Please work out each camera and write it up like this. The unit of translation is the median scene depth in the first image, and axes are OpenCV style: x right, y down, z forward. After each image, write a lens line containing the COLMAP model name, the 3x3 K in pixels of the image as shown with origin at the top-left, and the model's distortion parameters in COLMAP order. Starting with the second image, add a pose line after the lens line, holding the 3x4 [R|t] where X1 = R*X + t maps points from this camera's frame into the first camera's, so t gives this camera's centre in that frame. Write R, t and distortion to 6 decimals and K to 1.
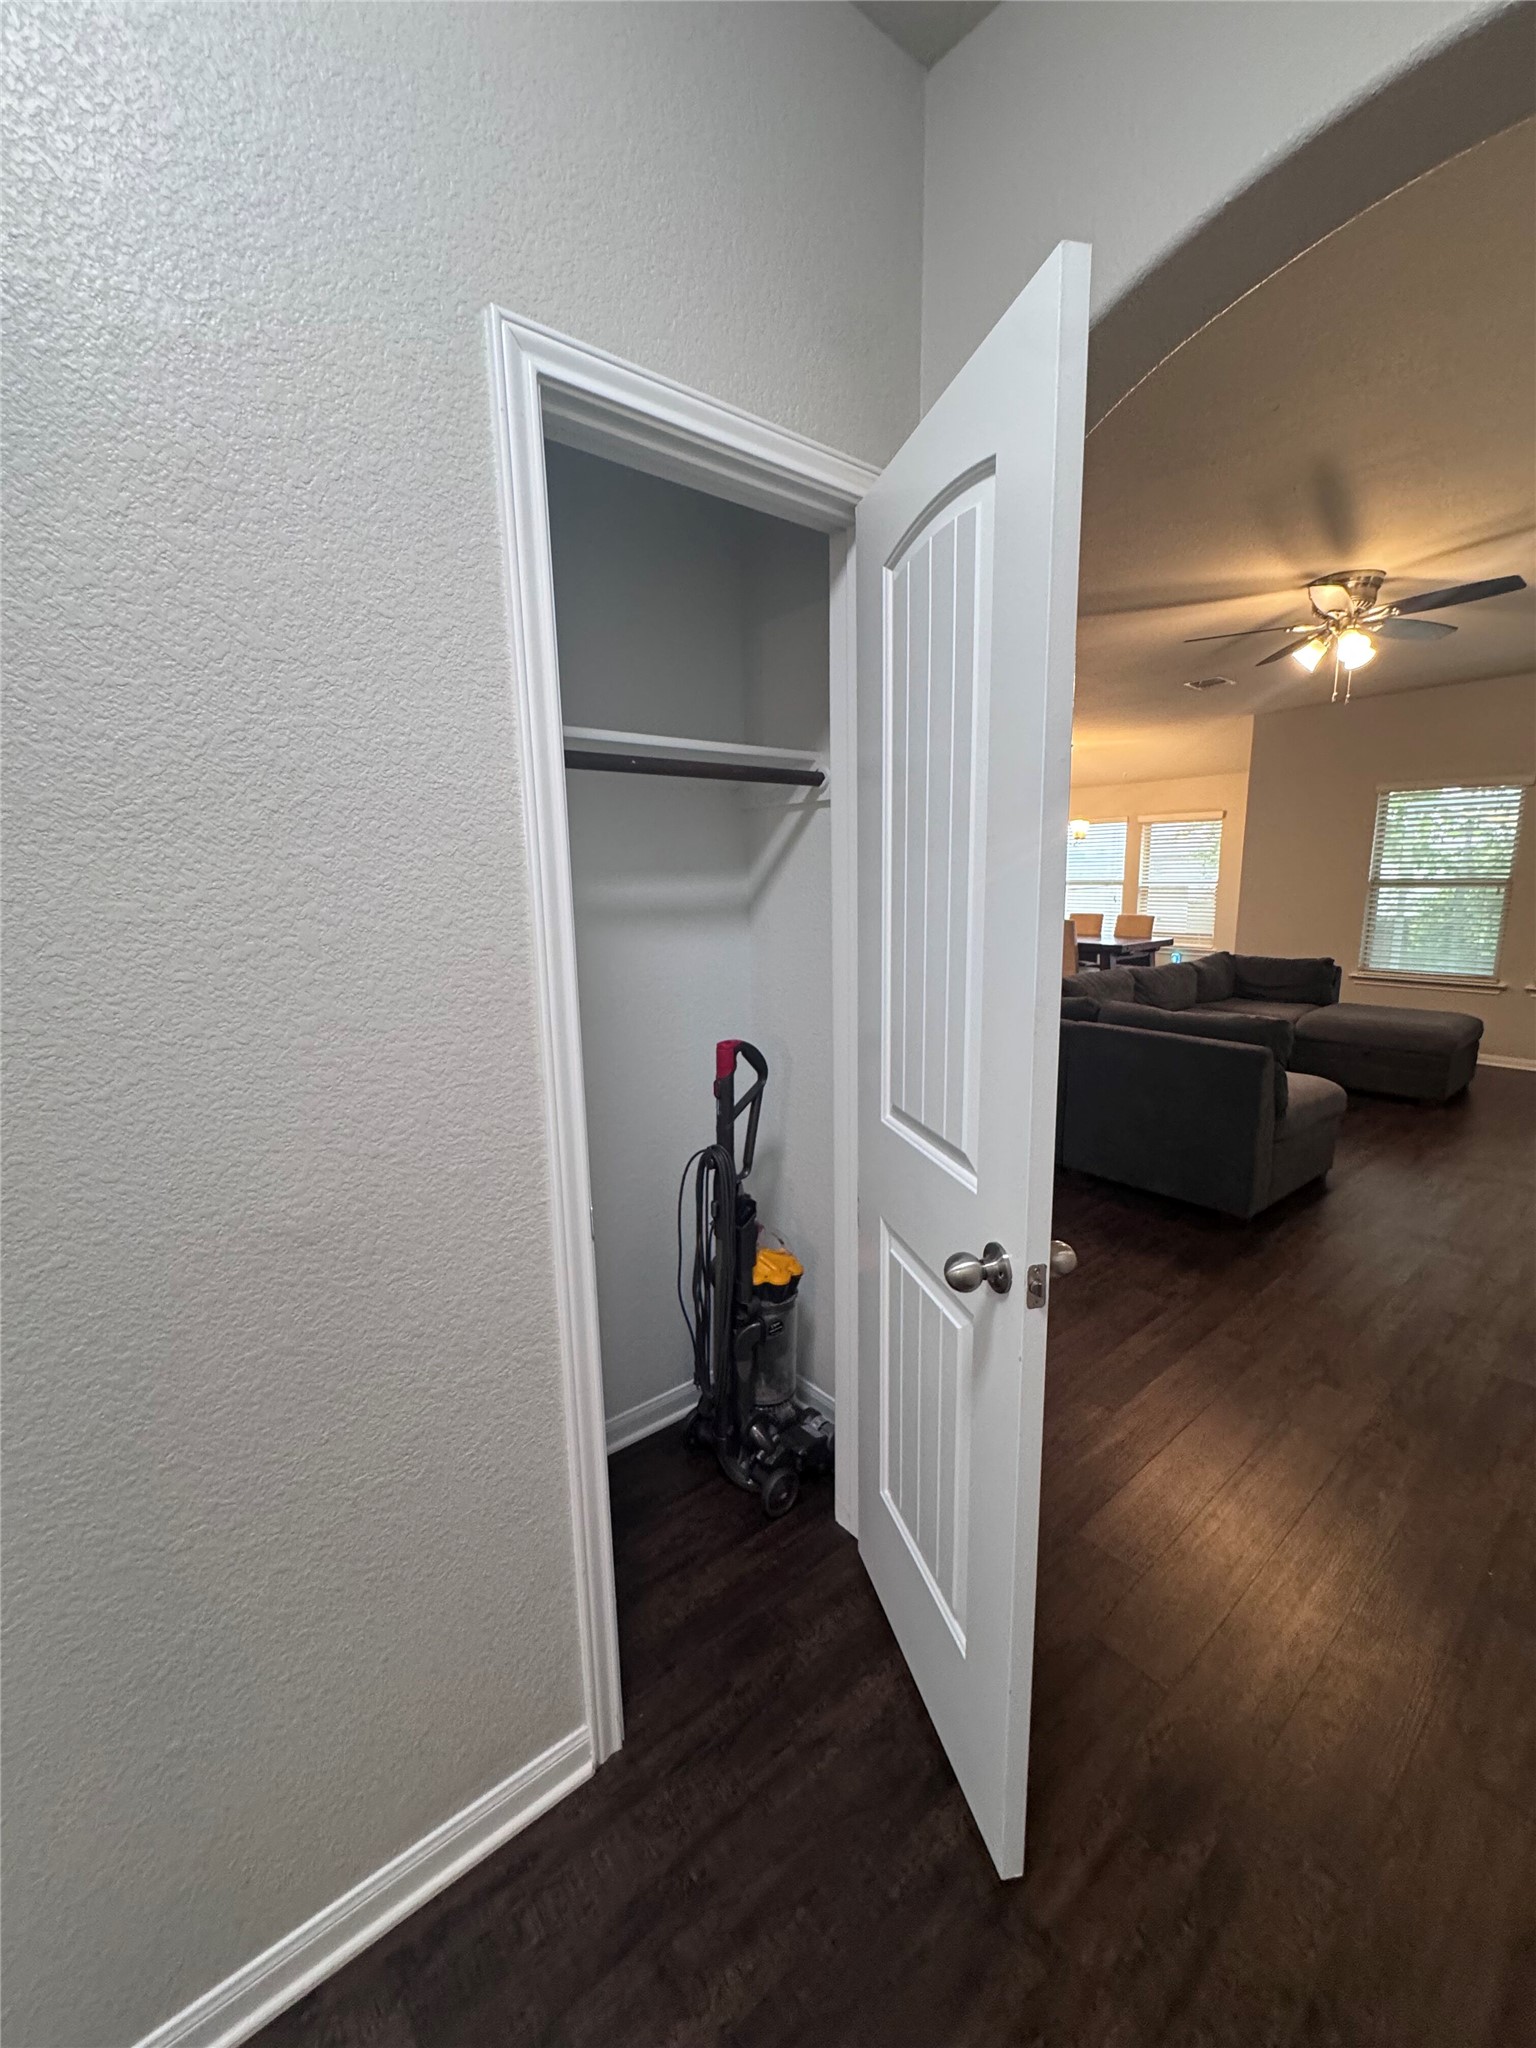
lens RADIAL K [[828.5, 0, 767.7], [0, 828.5, 1026.7], [0, 0, 1]] dist [-0.001432, -0.000148]
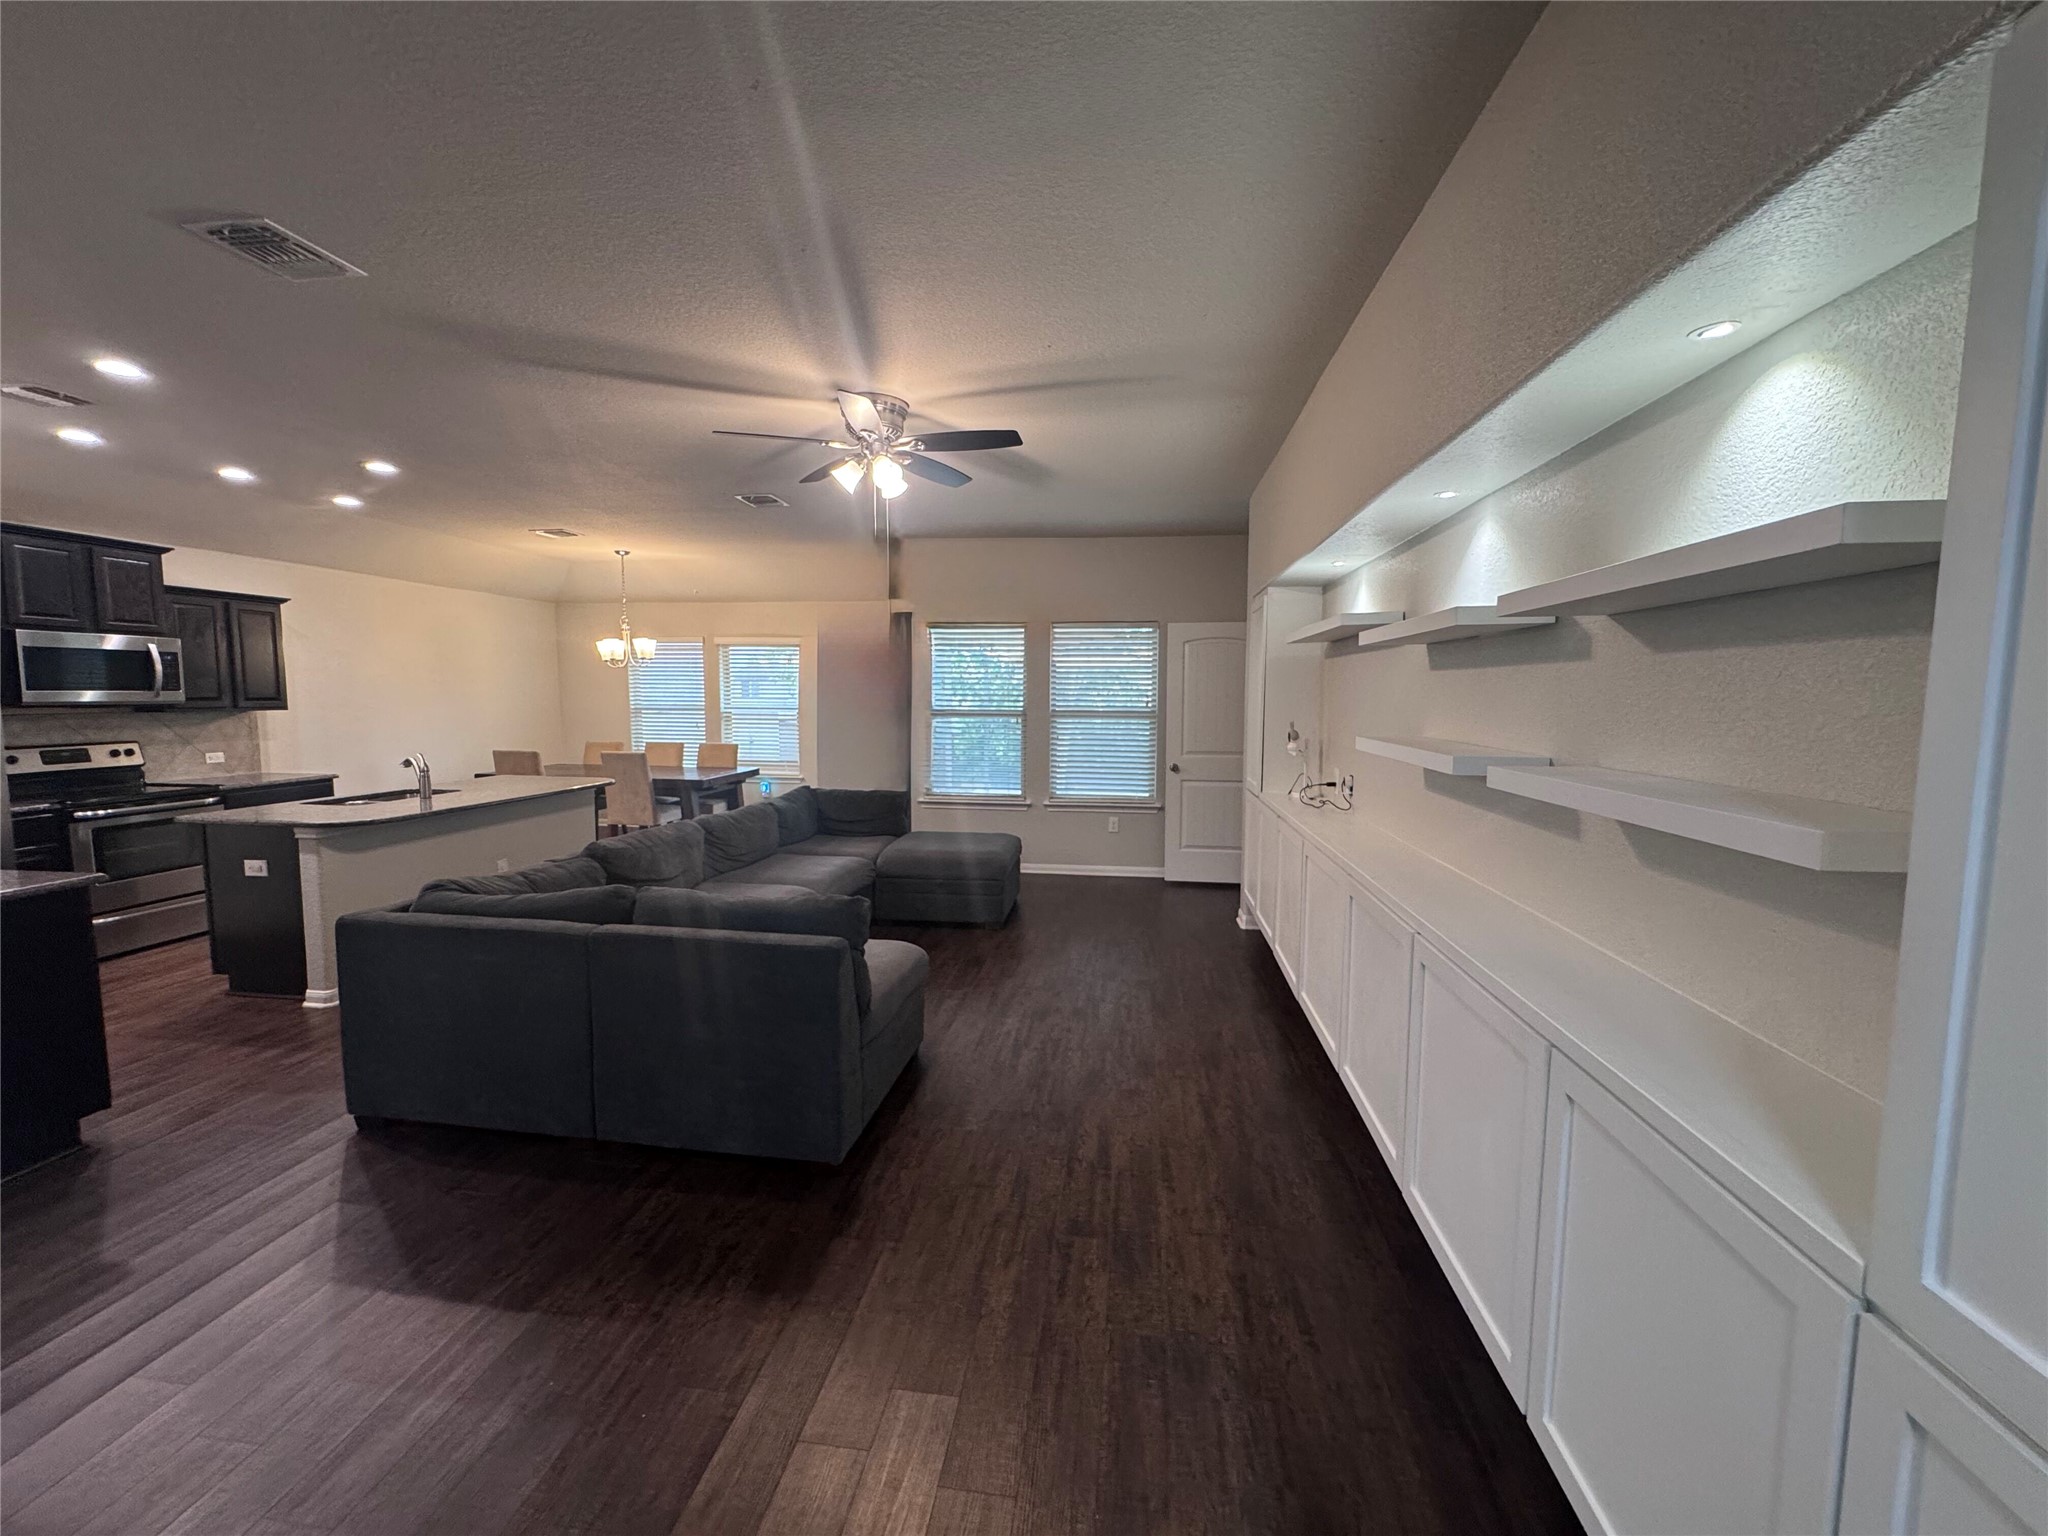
lens RADIAL K [[819.2, 0, 1026.4], [0, 819.2, 760.5], [0, 0, 1]] dist [-0.001357, 0.000450]
pose [[0.733957, -0.039036, 0.678073, 0.124709], [0.104298, 0.992983, -0.055730, -0.047912], [-0.671140, 0.111625, 0.732879, 0.172611]]
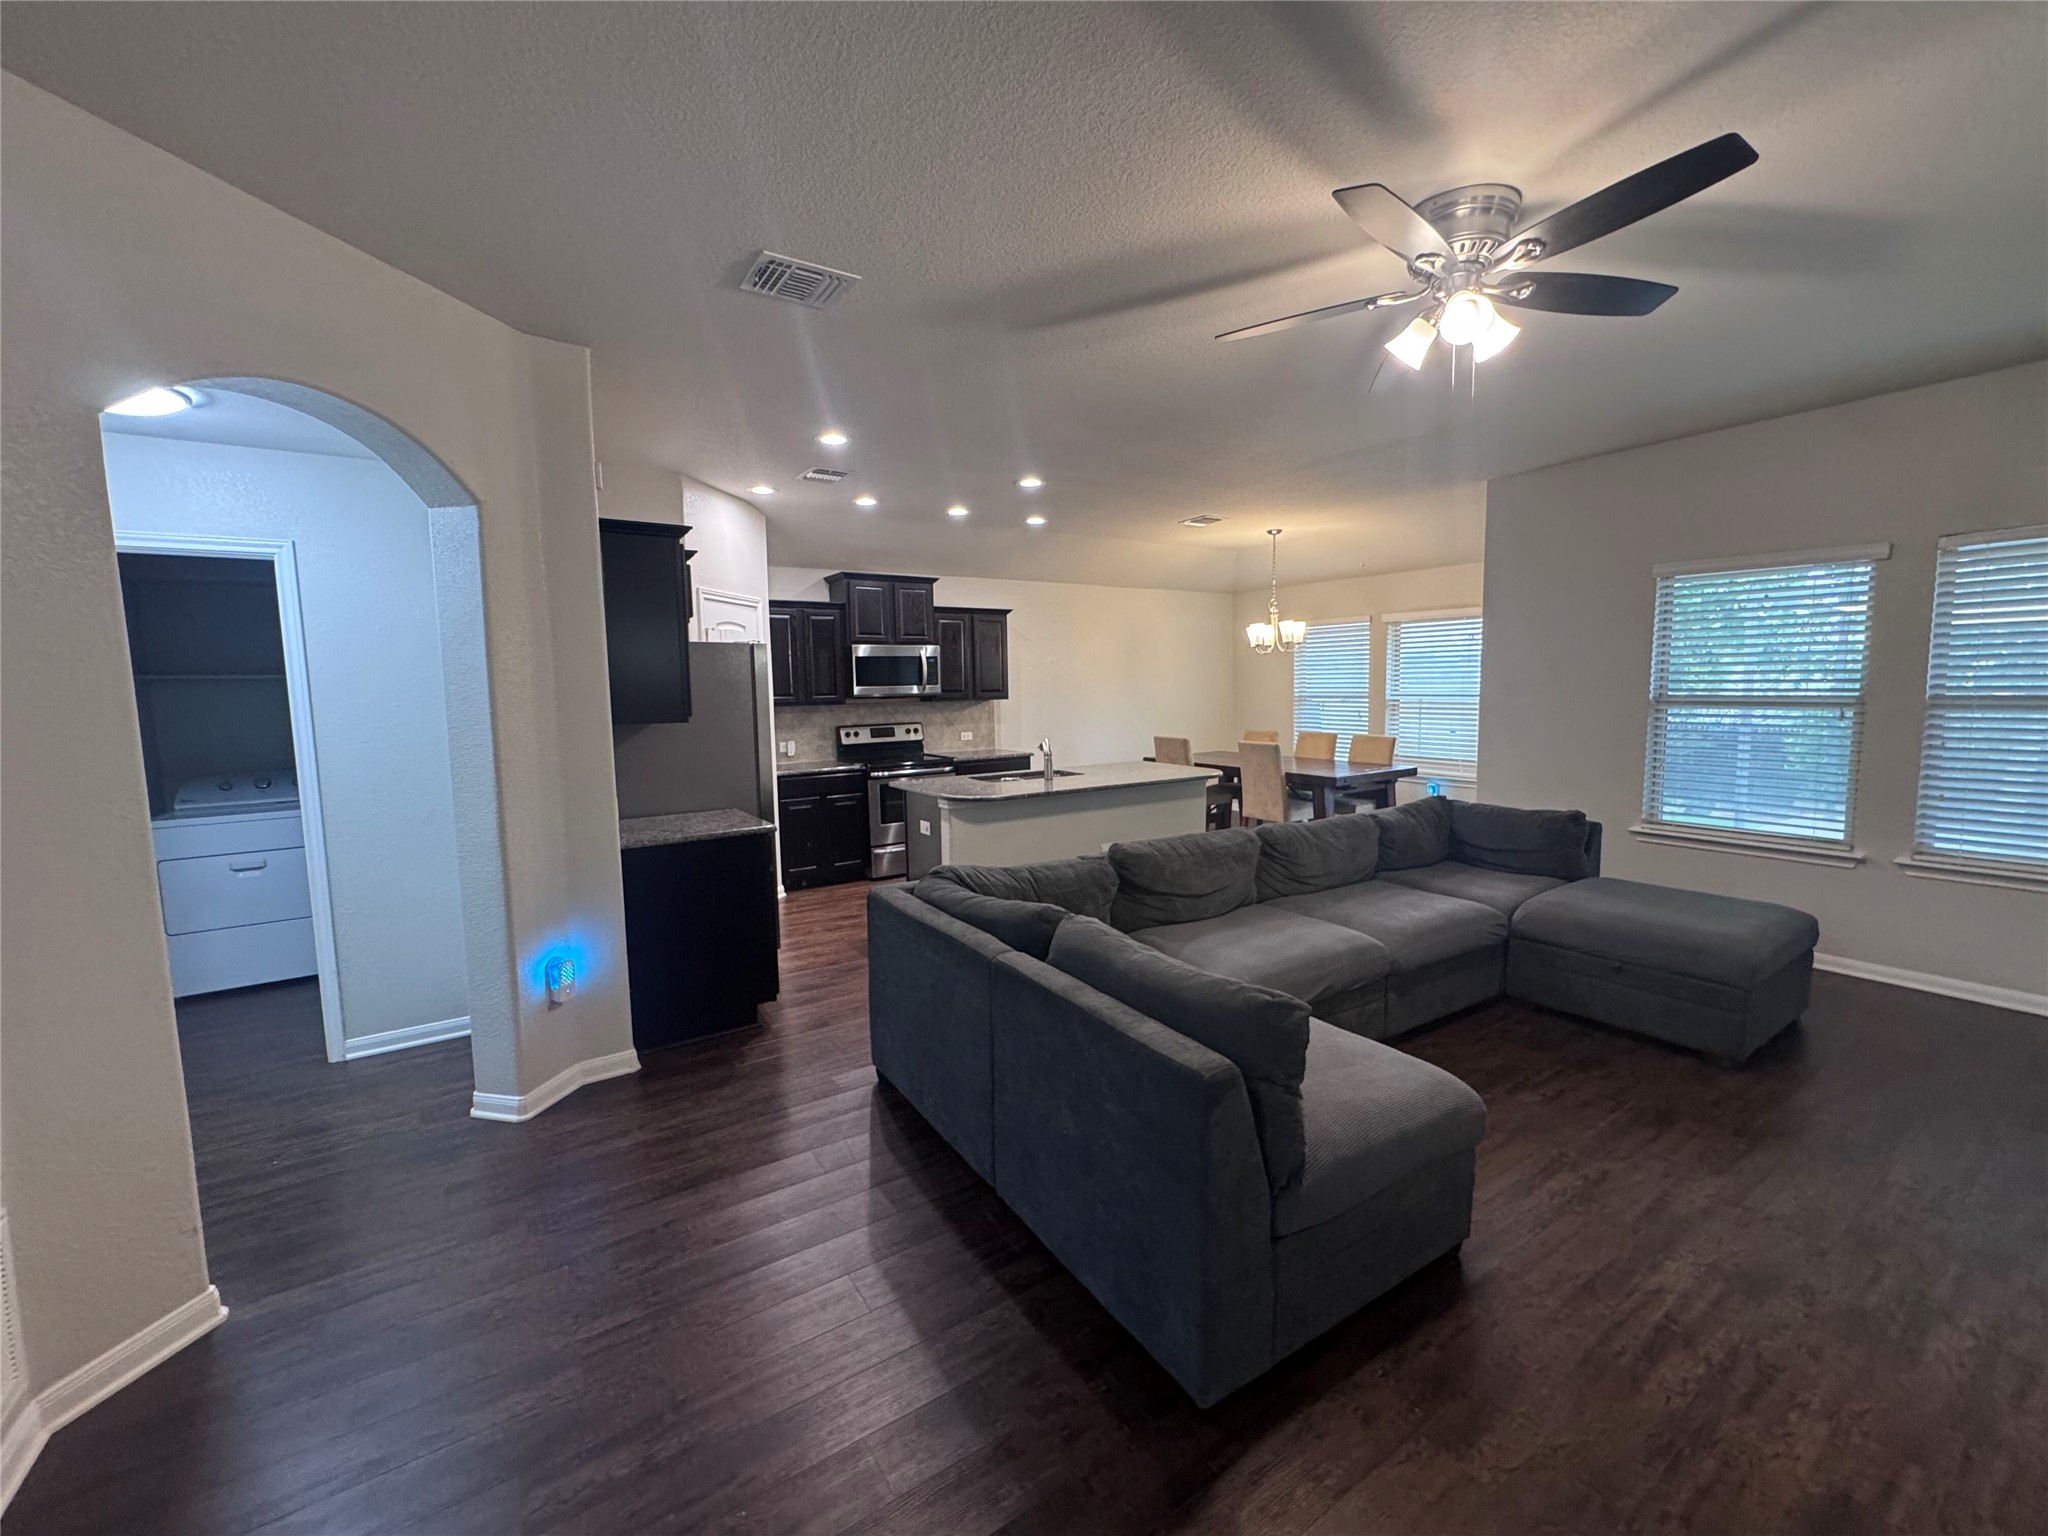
lens RADIAL K [[819.2, 0, 1026.4], [0, 819.2, 760.5], [0, 0, 1]] dist [-0.001357, 0.000450]
pose [[0.993756, 0.005954, -0.111413, 0.315102], [-0.015035, 0.996614, -0.080839, -0.066874], [0.110554, 0.082009, 0.990481, 0.285926]]
